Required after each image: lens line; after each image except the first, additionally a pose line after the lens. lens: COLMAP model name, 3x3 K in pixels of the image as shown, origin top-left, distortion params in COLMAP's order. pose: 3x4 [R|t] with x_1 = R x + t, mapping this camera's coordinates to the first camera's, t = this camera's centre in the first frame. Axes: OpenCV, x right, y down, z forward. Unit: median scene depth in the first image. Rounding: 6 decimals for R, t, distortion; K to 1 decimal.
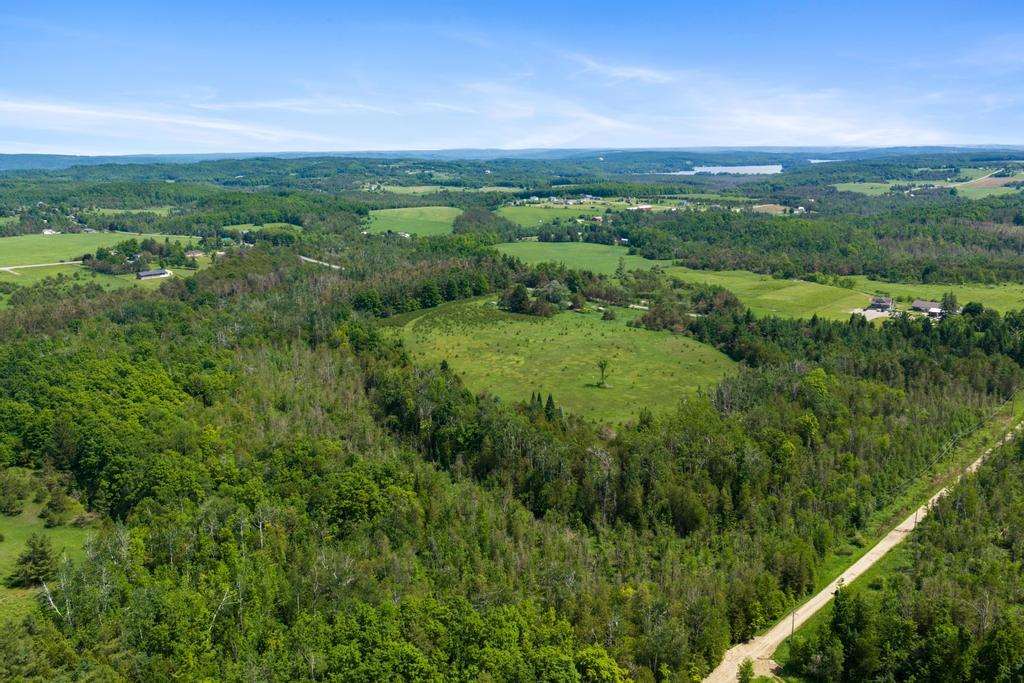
lens RADIAL K [[845.2, 0, 515.4], [0, 845.2, 342.8], [0, 0, 1]] dist [0.027880, -0.053059]
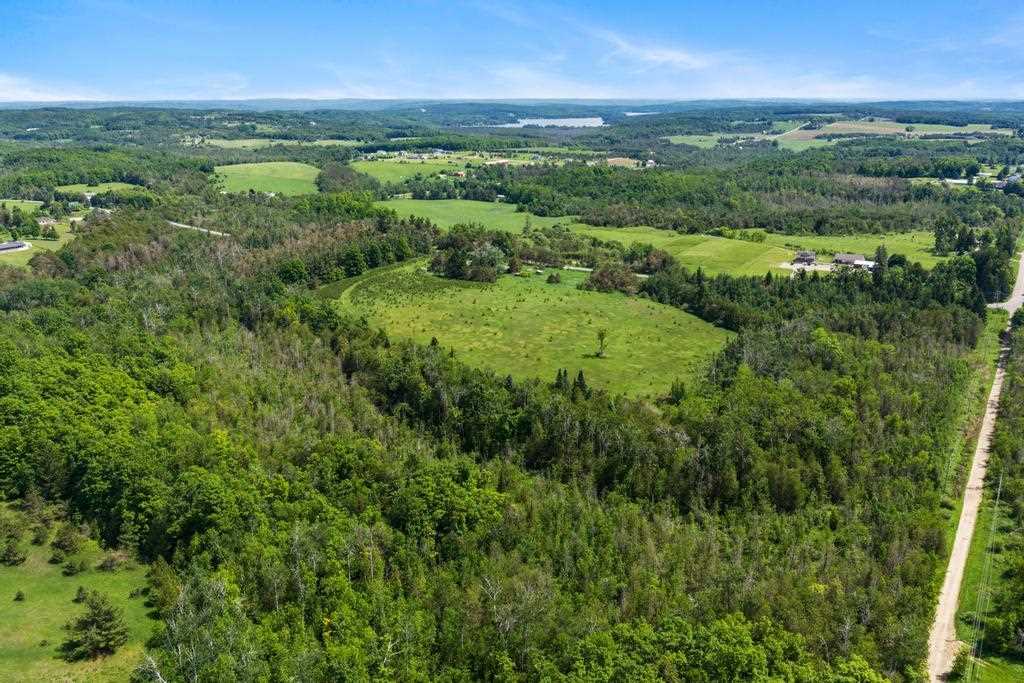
lens RADIAL K [[845.2, 0, 515.4], [0, 845.2, 342.8], [0, 0, 1]] dist [0.027880, -0.053059]
pose [[0.977449, -0.051986, 0.204671, -0.063885], [0.040840, 0.997462, 0.058318, -0.008113], [-0.207183, -0.048644, 0.977092, 0.027028]]
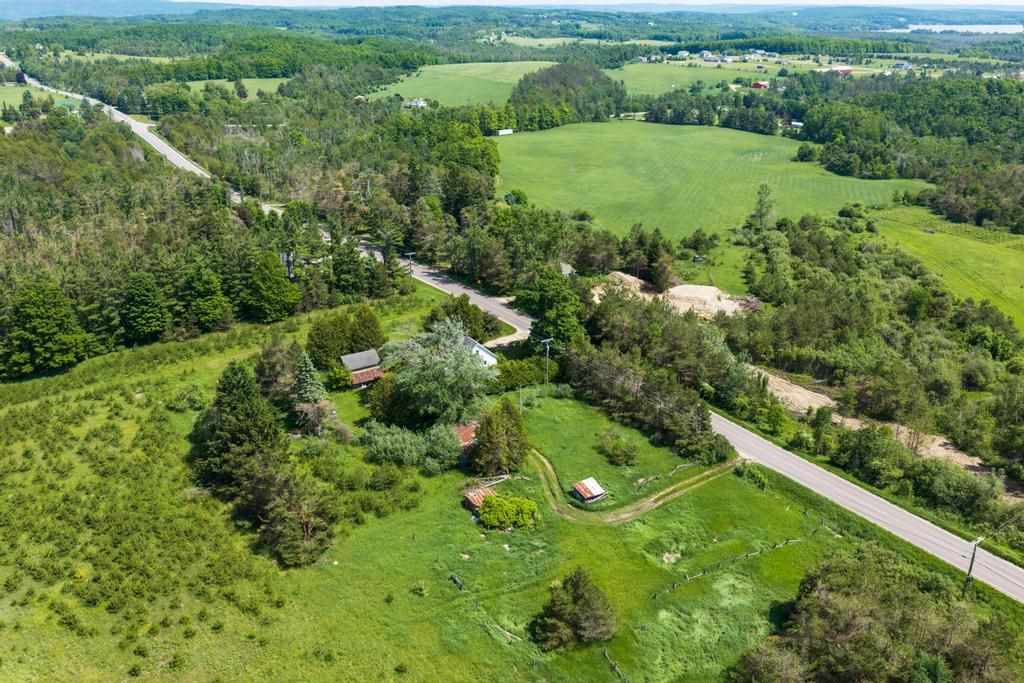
lens RADIAL K [[845.2, 0, 515.4], [0, 845.2, 342.8], [0, 0, 1]] dist [0.027880, -0.053059]
pose [[0.979585, 0.083895, -0.182687, 0.059598], [-0.054821, 0.985796, 0.158750, -0.056546], [0.193410, -0.145494, 0.970270, 0.386880]]
